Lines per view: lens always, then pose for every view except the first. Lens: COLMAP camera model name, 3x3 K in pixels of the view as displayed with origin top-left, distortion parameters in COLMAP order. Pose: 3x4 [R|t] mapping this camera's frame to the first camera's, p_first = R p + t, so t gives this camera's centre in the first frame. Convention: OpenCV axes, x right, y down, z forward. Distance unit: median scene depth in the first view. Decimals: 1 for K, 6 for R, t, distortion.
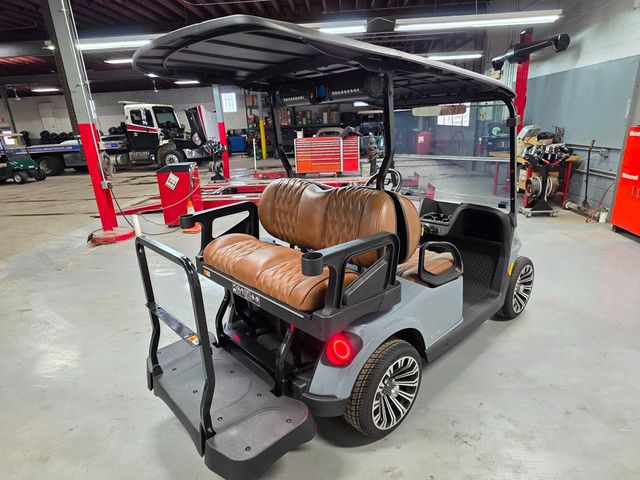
lens RADIAL K [[378.6, 0, 321.9], [0, 378.6, 244.1], [0, 0, 1]] dist [-0.014292, -0.000766]
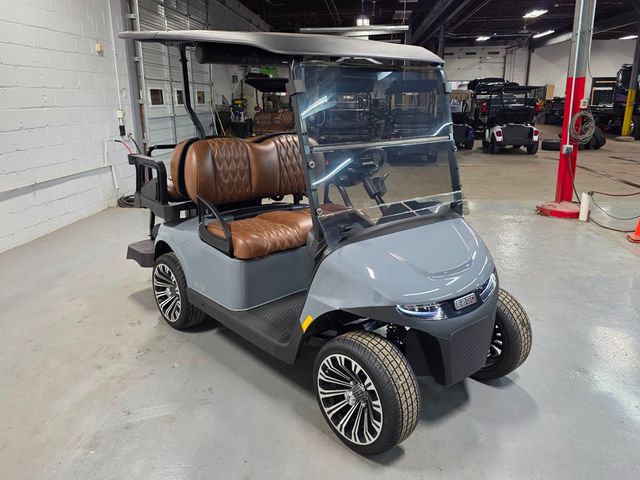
lens RADIAL K [[510.9, 0, 322.3], [0, 510.9, 239.7], [0, 0, 1]] dist [0.007562, 0.007655]
pose [[0.009339, 0.305065, -0.952286, 0.497459], [-0.299513, 0.909457, 0.288408, -0.118674], [0.954047, 0.282528, 0.099864, 0.349478]]
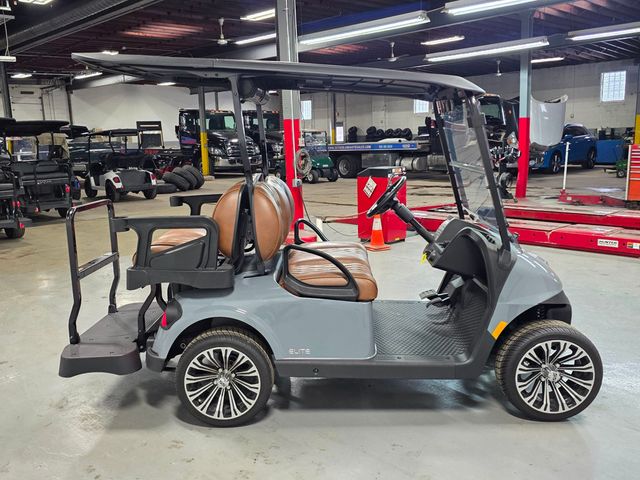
lens RADIAL K [[575.6, 0, 319.2], [0, 575.6, 238.5], [0, 0, 1]] dist [0.021803, -0.011047]
pose [[0.733827, 0.139750, -0.664807, 0.371788], [-0.208648, 0.977677, -0.024790, 0.000652], [0.646502, 0.156902, 0.746604, -0.009786]]
